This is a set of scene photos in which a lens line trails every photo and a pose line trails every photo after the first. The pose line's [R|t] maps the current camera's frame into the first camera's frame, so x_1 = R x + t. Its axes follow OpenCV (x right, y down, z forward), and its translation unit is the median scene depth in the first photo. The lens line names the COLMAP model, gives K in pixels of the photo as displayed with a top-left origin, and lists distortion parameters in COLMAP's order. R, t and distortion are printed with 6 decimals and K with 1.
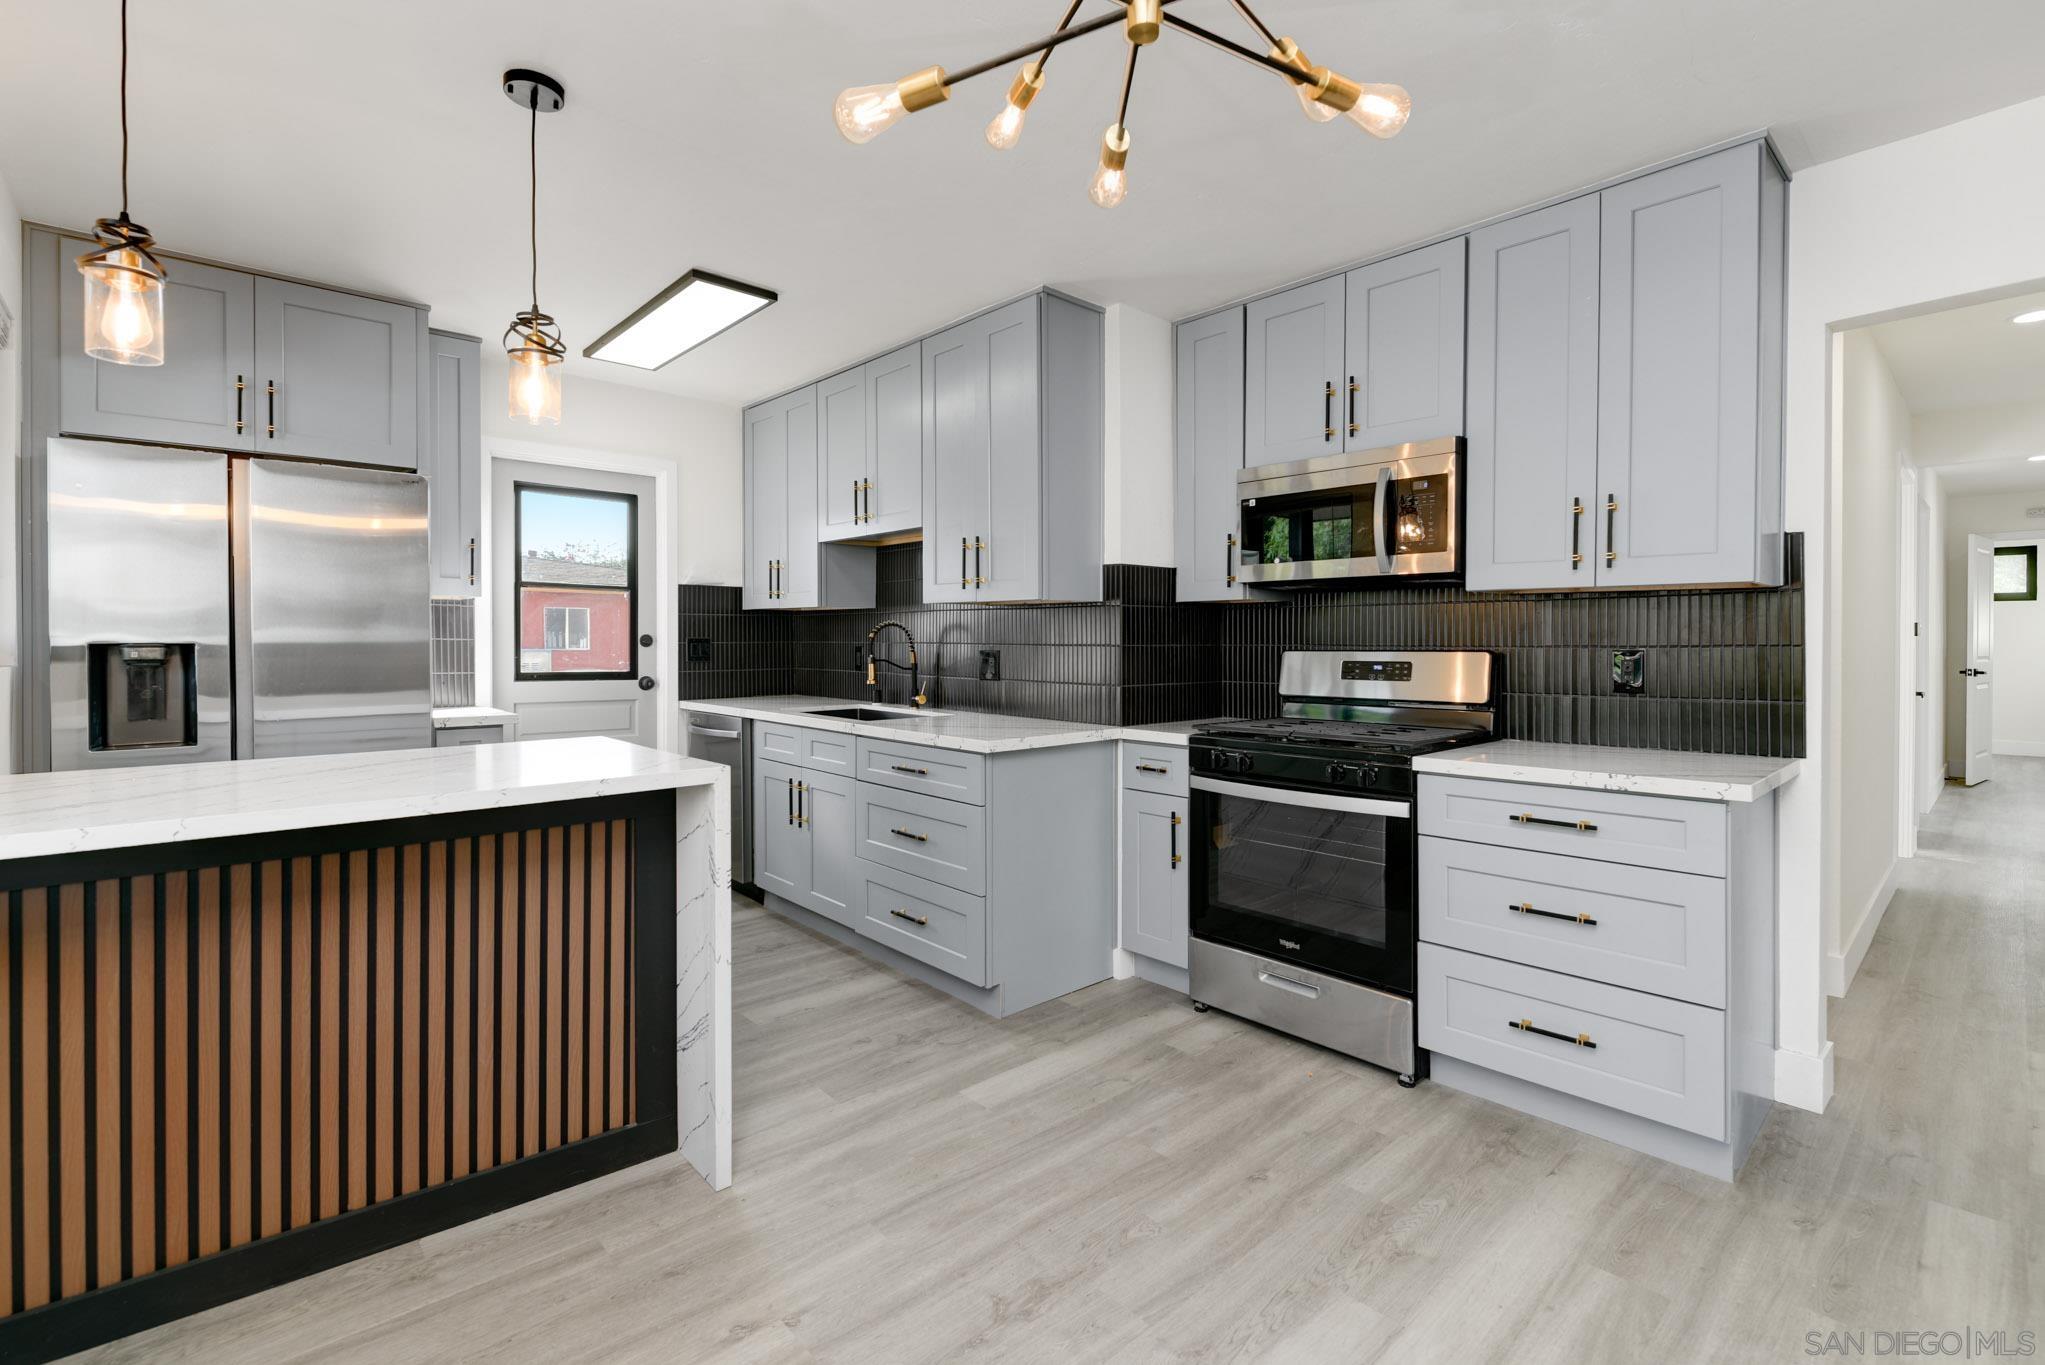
lens RADIAL K [[924.8, 0, 1028.5], [0, 924.8, 640.5], [0, 0, 1]] dist [-0.001354, -0.000365]
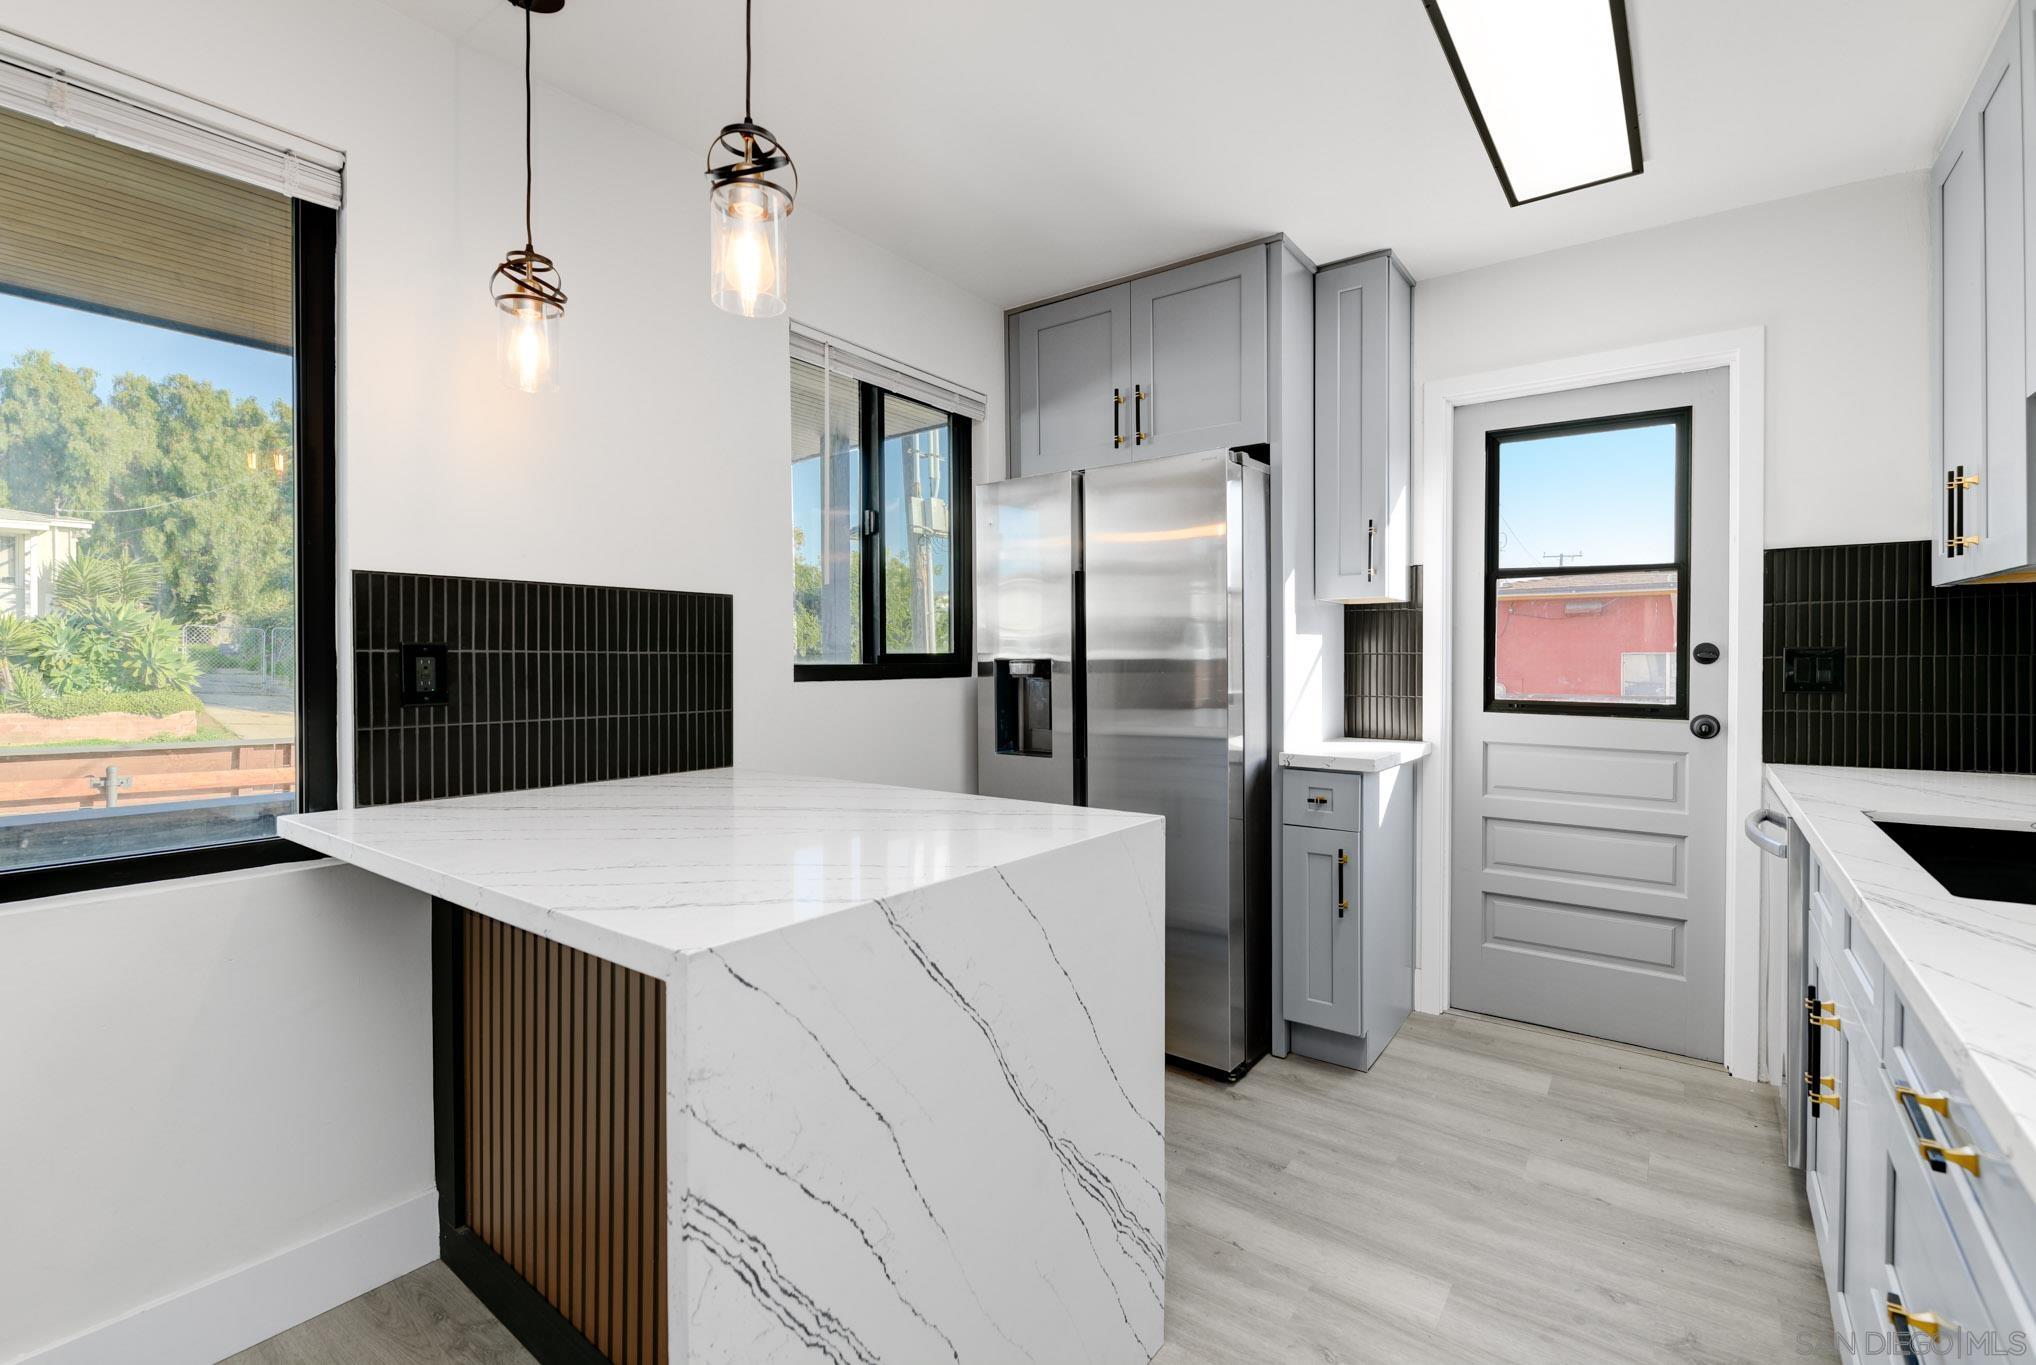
lens RADIAL K [[889.9, 0, 1057.2], [0, 889.9, 669.1], [0, 0, 1]] dist [0.000020, -0.000168]
pose [[0.216923, 0.010967, -0.976127, 0.069718], [0.006314, 0.999900, 0.012637, 0.000419], [0.976168, -0.008904, 0.216832, 0.754565]]
